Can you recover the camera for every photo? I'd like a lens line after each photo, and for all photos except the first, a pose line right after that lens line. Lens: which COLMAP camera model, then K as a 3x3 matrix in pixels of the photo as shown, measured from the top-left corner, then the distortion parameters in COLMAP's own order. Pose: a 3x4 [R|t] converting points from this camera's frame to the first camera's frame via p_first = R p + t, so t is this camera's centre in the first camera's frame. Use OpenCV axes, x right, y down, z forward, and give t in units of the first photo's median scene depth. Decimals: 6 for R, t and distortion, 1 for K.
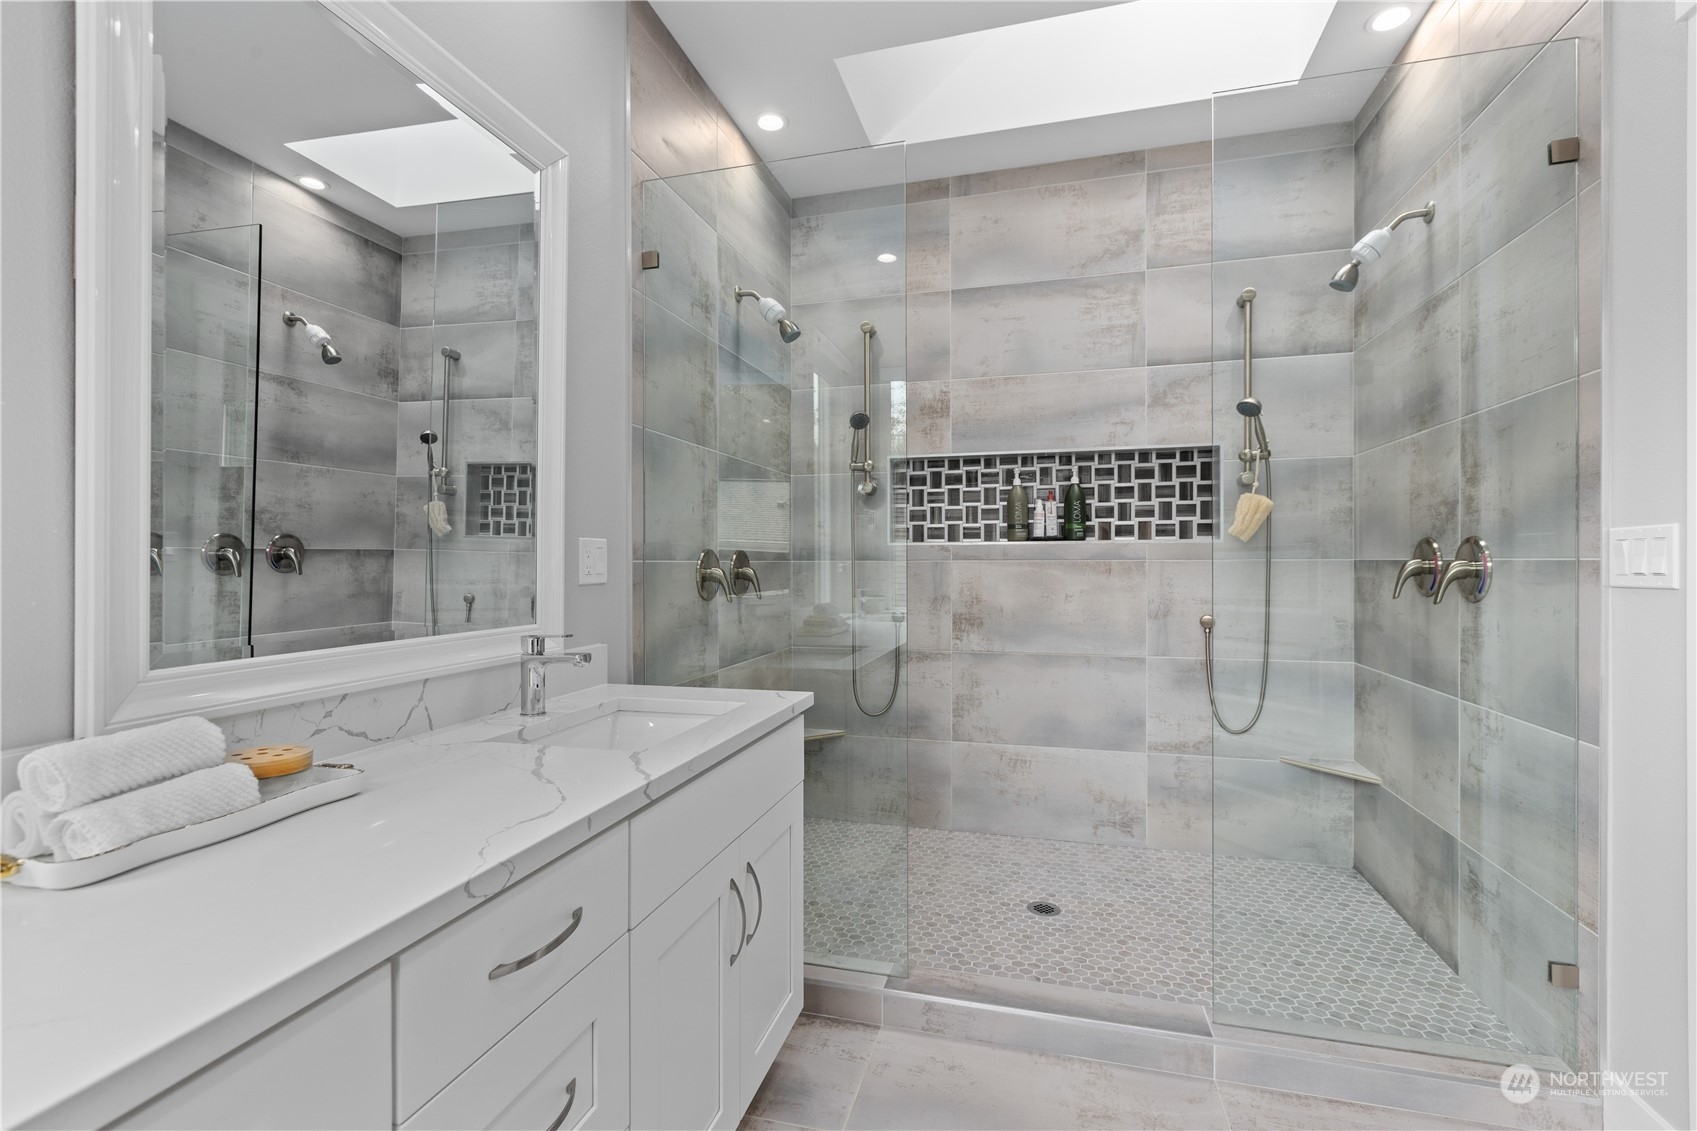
lens RADIAL K [[765.6, 0, 847.8], [0, 765.6, 560.9], [0, 0, 1]] dist [-0.002325, 0.000391]
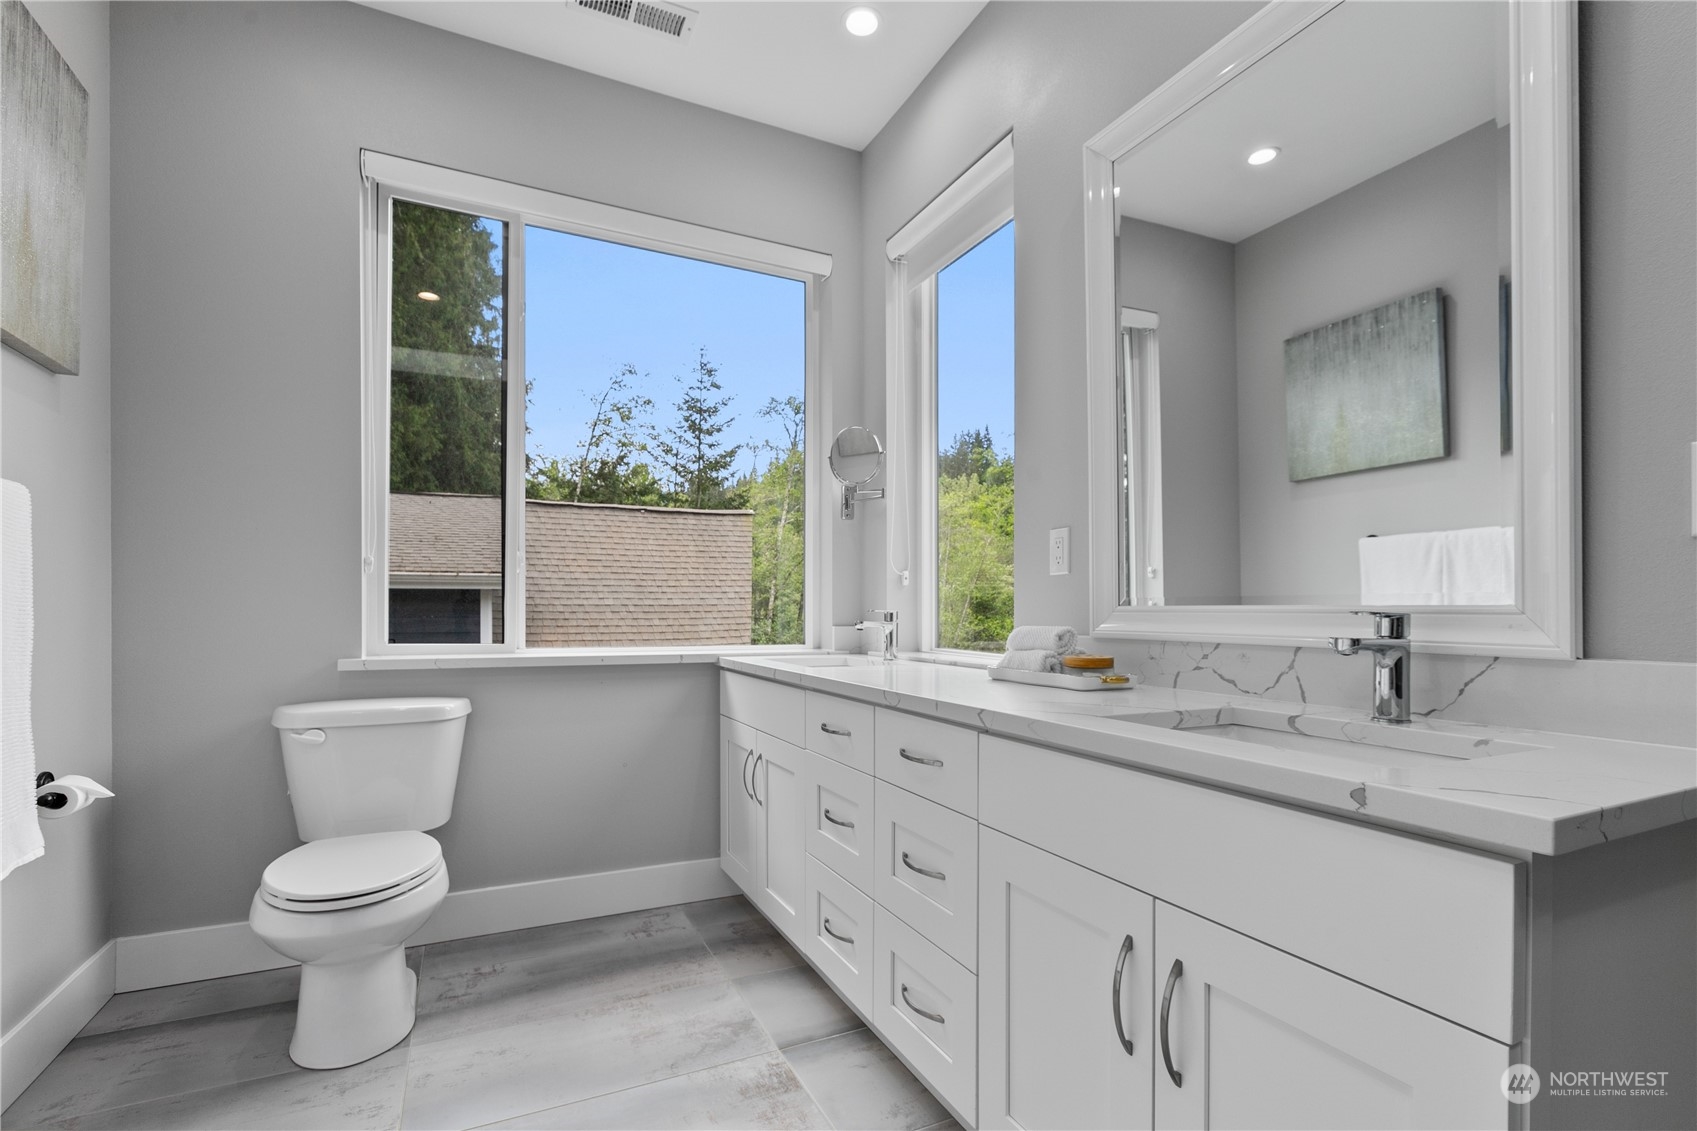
lens RADIAL K [[765.6, 0, 834.9], [0, 765.6, 606.0], [0, 0, 1]] dist [-0.002325, 0.000391]
pose [[-0.761487, -0.002802, -0.648174, 0.588858], [-0.001814, 0.999996, -0.002192, 0.119188], [0.648178, -0.000494, -0.761489, 1.535760]]
